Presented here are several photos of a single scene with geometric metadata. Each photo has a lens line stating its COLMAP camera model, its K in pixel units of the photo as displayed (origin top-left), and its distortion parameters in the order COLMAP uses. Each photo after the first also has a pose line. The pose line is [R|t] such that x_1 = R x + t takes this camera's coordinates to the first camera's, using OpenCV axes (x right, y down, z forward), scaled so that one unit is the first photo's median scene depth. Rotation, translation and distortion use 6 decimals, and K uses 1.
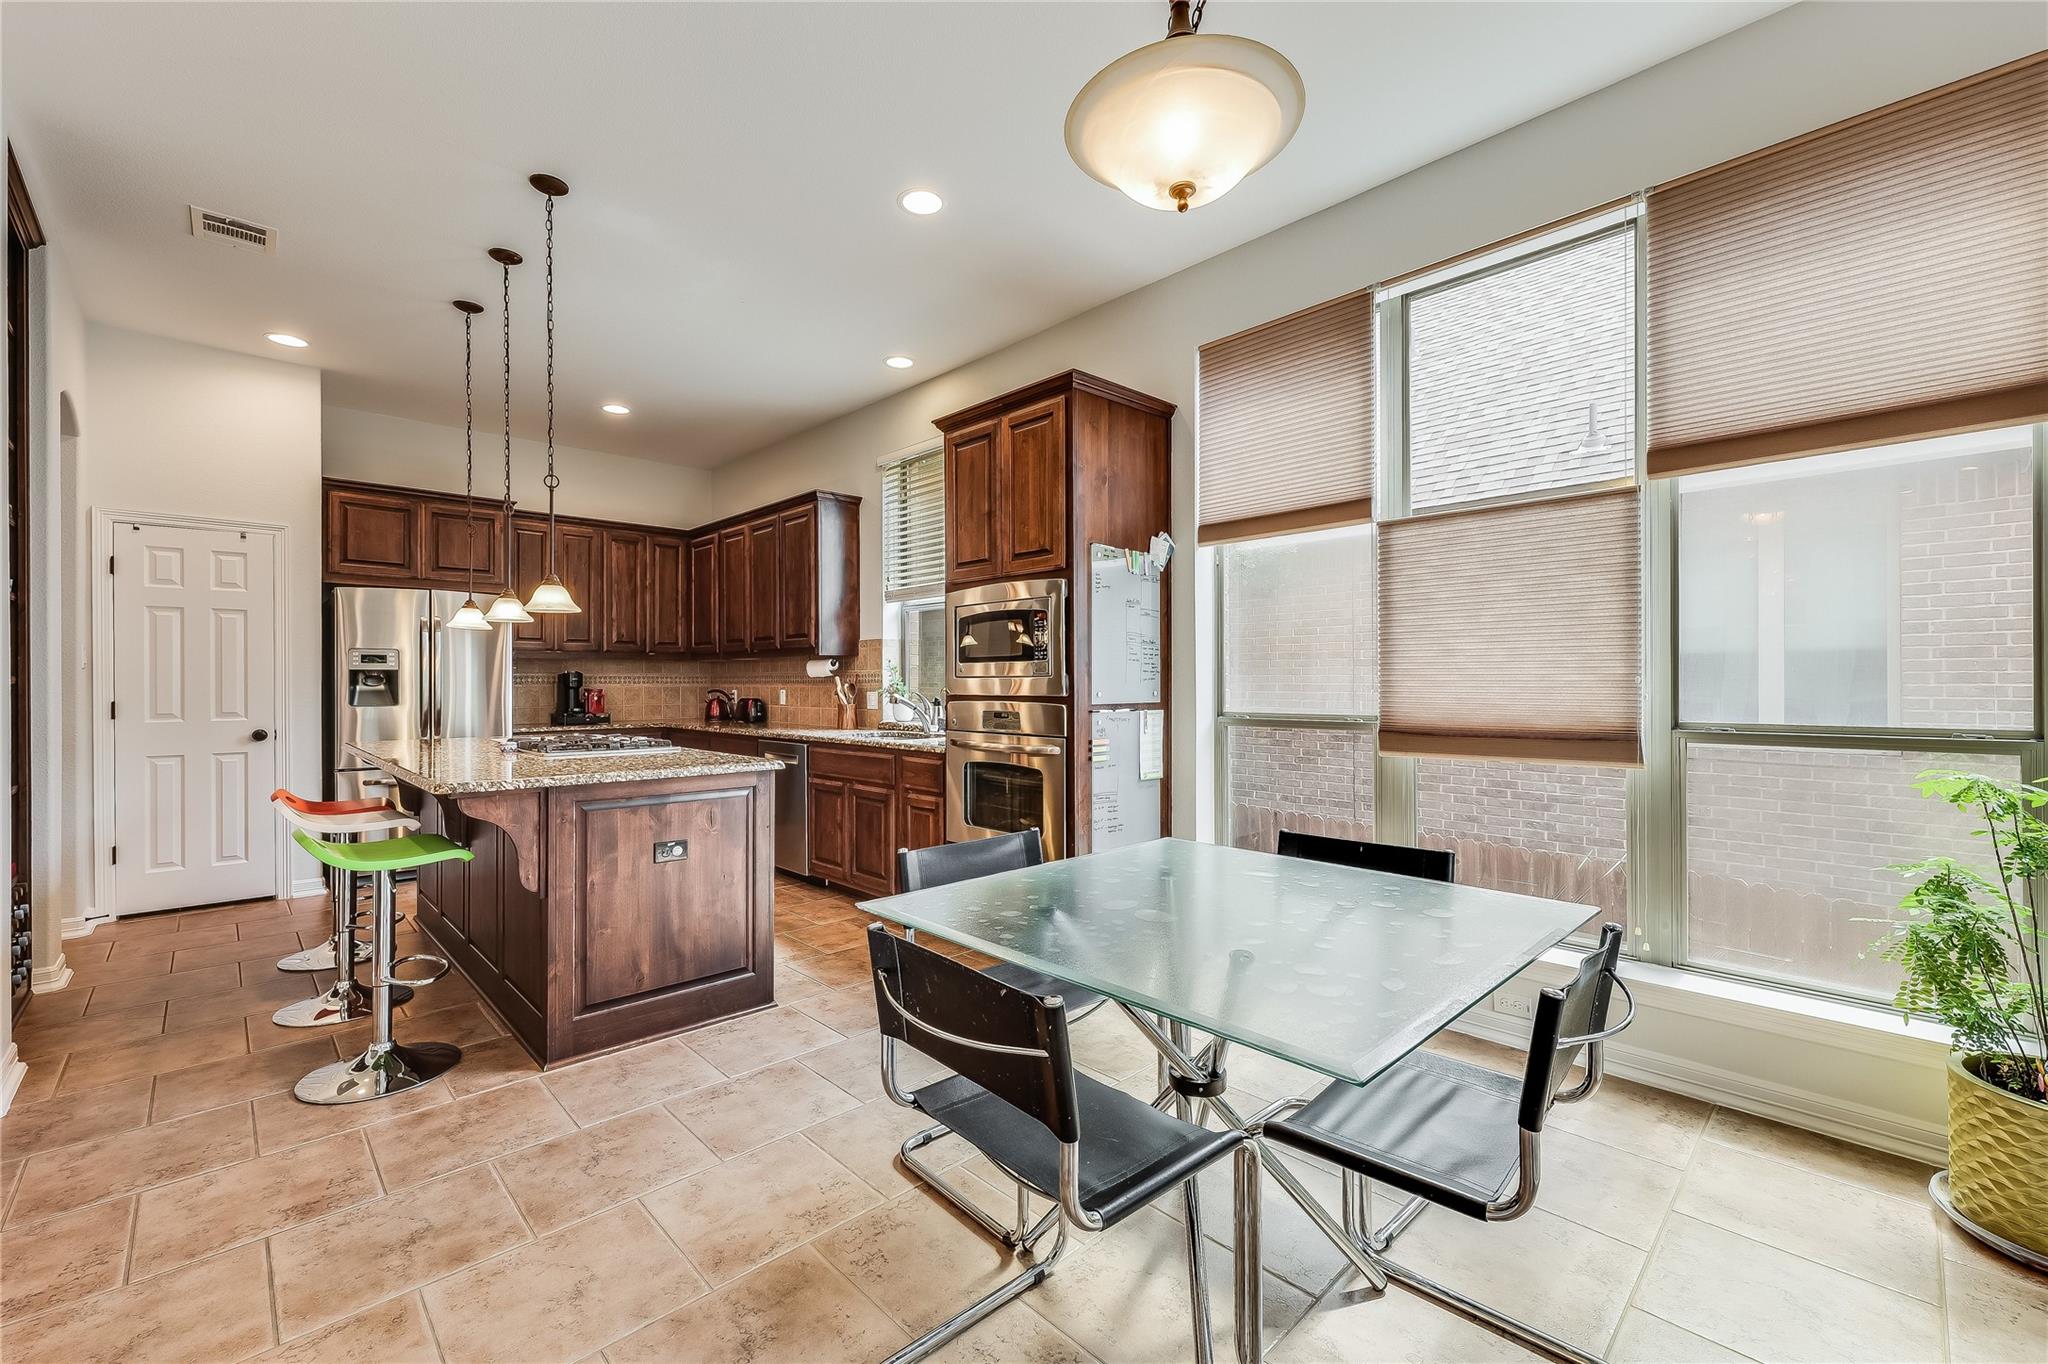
lens RADIAL K [[845.6, 0, 1023.2], [0, 845.6, 690.7], [0, 0, 1]] dist [0.002793, -0.000034]
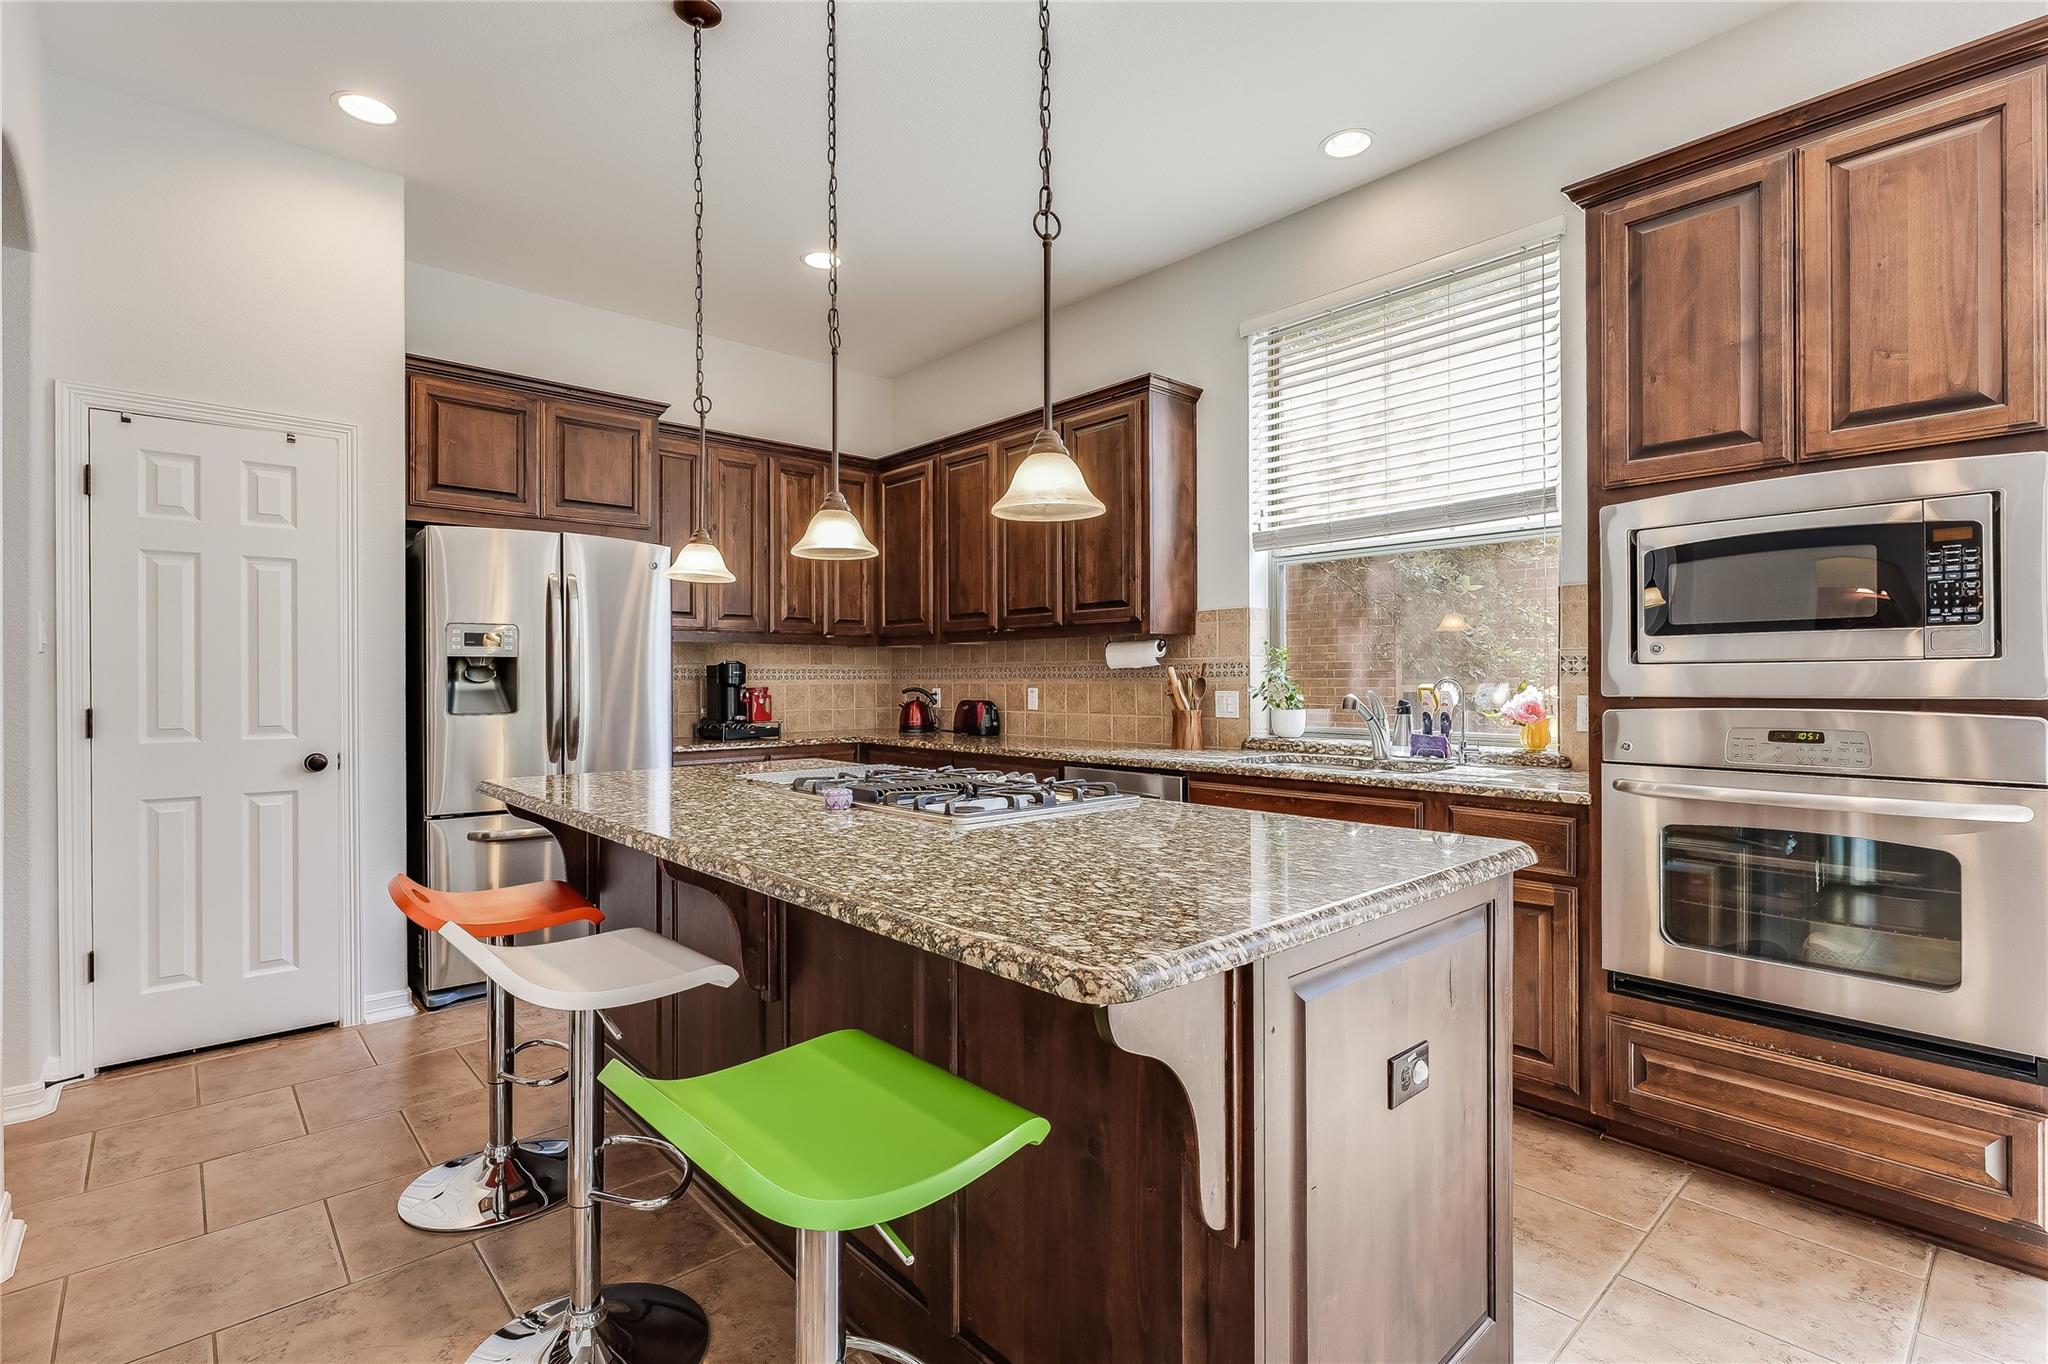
lens RADIAL K [[941.1, 0, 1016.2], [0, 941.1, 688.6], [0, 0, 1]] dist [0.000802, 0.000047]
pose [[0.999528, -0.001329, -0.030685, -0.333315], [0.001312, 0.999999, -0.000568, -0.000046], [0.030686, 0.000527, 0.999529, 0.297567]]
